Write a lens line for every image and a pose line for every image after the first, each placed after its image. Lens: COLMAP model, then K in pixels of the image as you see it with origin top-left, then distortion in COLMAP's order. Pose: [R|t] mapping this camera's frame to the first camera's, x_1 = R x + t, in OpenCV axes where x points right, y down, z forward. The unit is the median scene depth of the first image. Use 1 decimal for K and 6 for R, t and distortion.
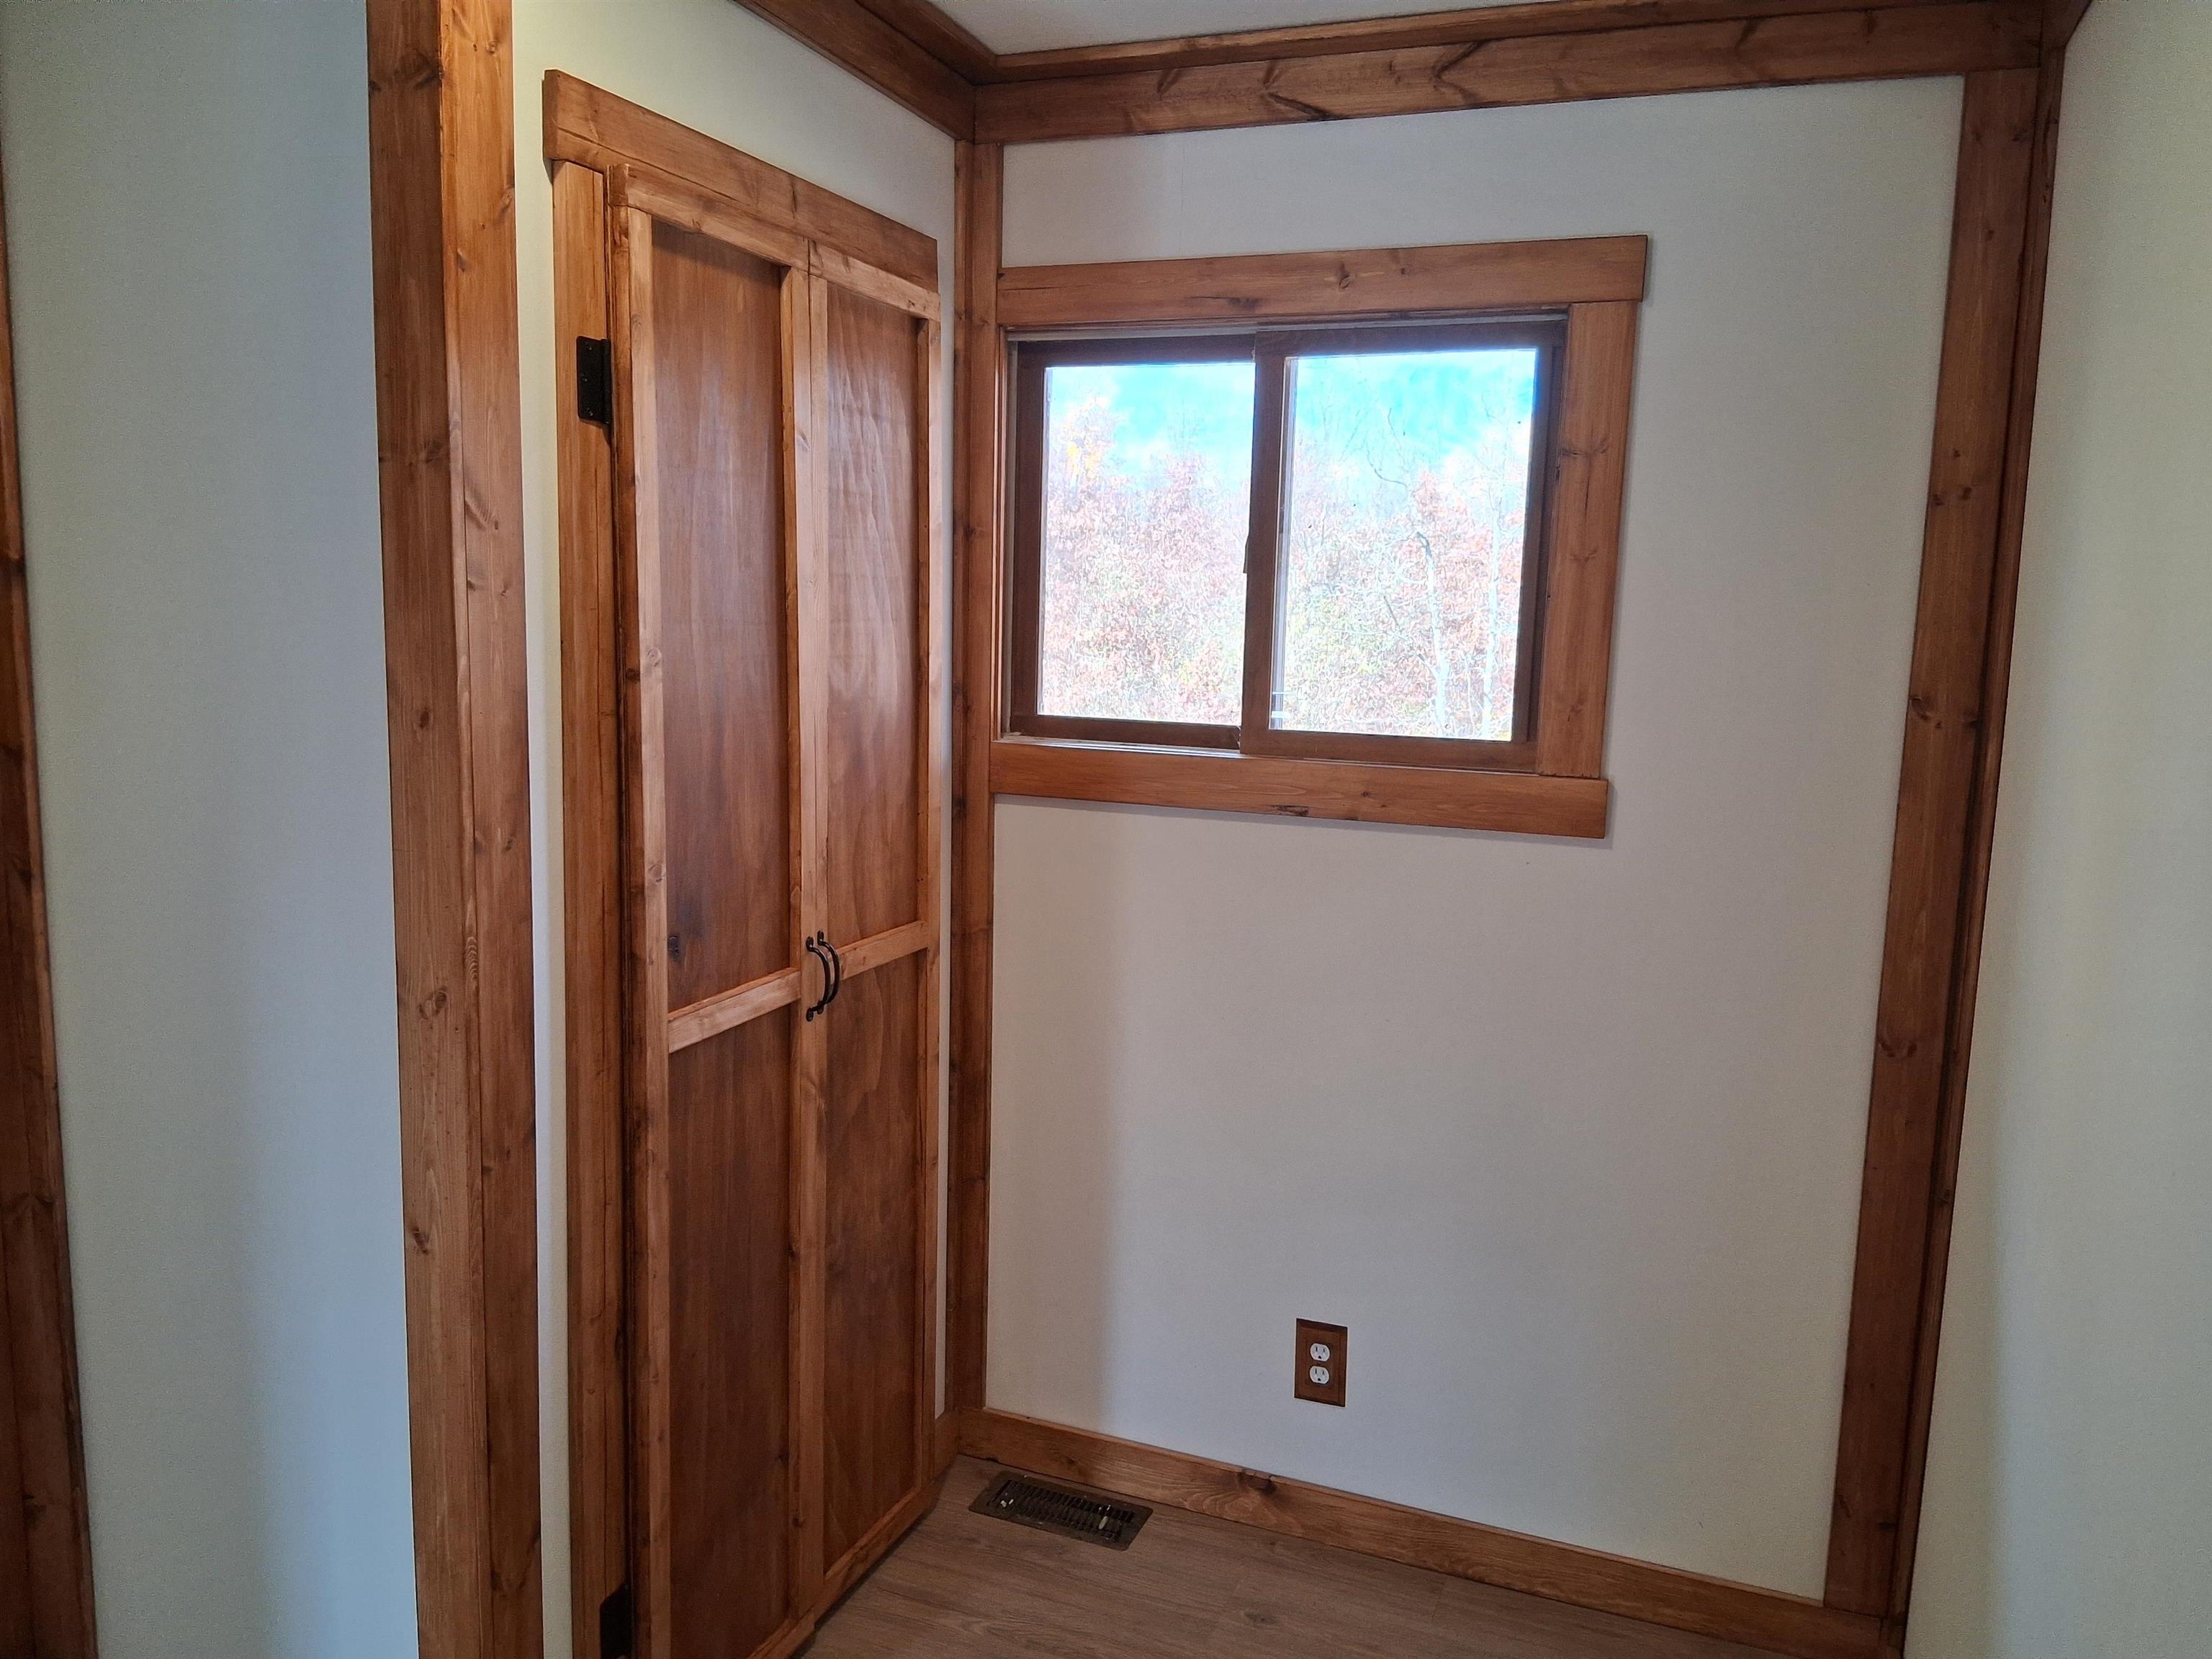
lens RADIAL K [[1658.7, 0, 1090.1], [0, 1658.7, 833.6], [0, 0, 1]] dist [0.107660, -0.171478]
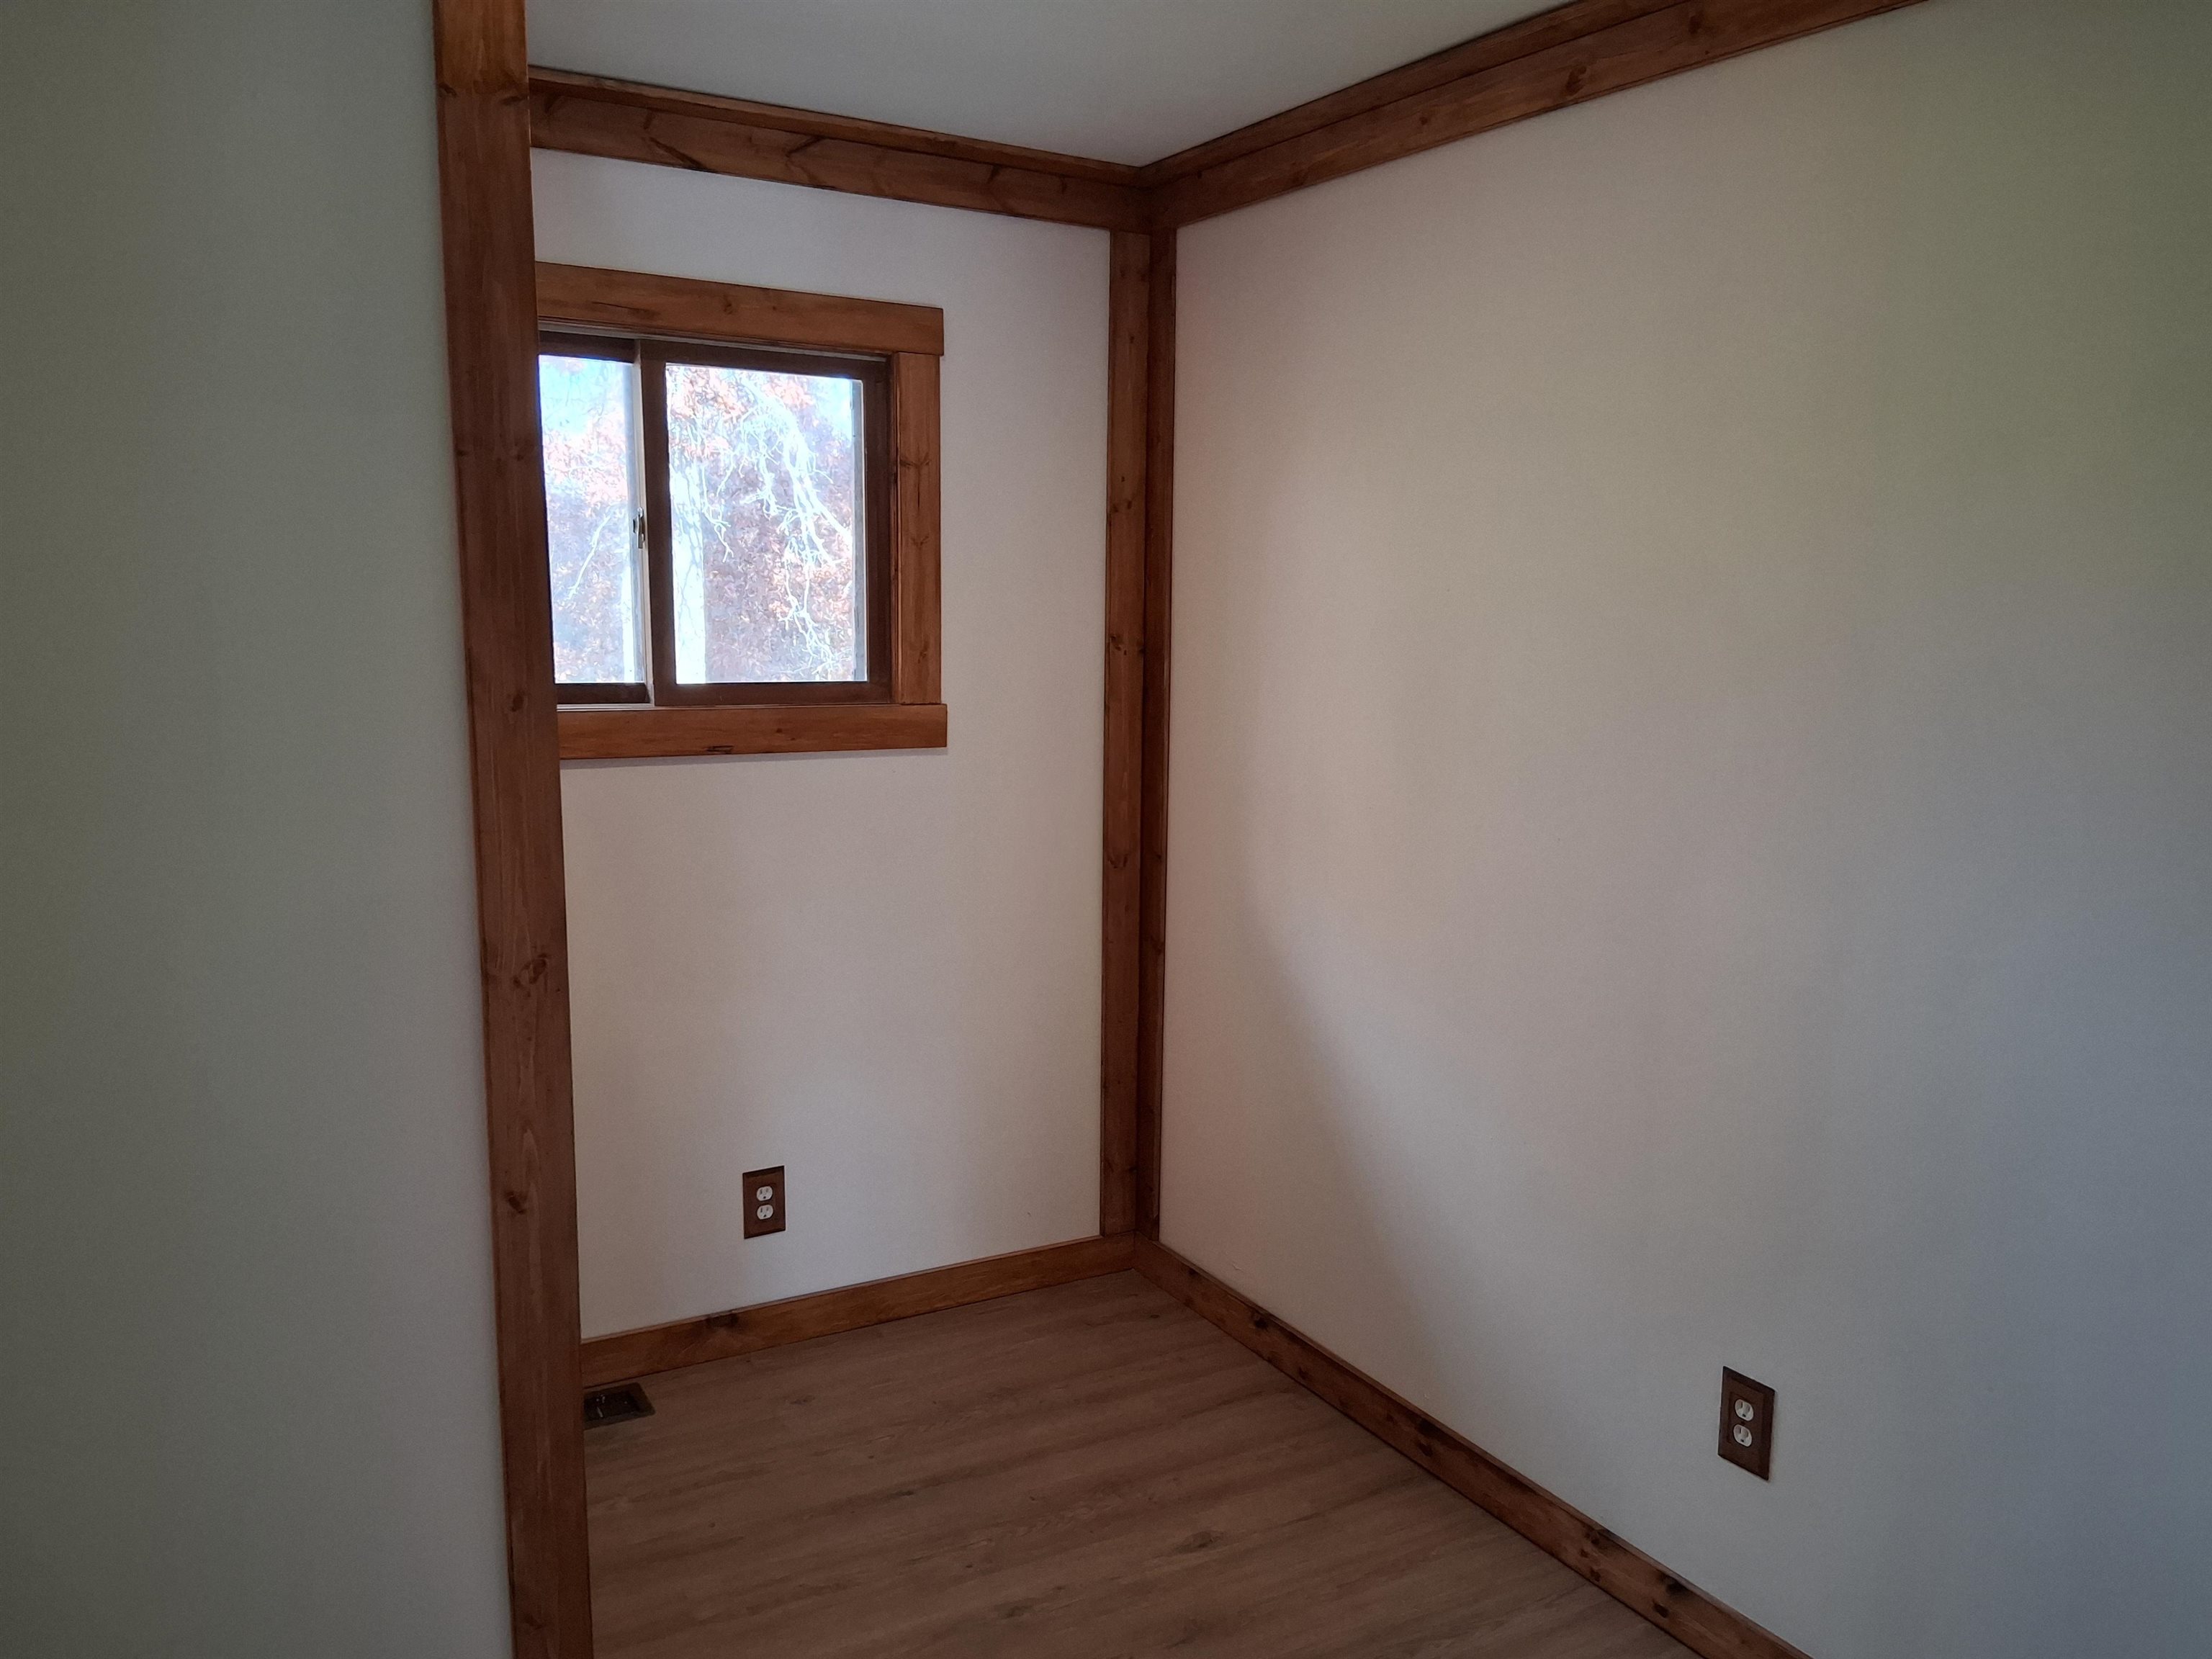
lens RADIAL K [[1658.7, 0, 1096.6], [0, 1658.7, 837.3], [0, 0, 1]] dist [0.107660, -0.171478]
pose [[0.628239, -0.132253, 0.766697, -0.674632], [0.110007, 0.990646, 0.080743, -0.020081], [-0.770204, 0.033616, 0.636912, 0.035825]]
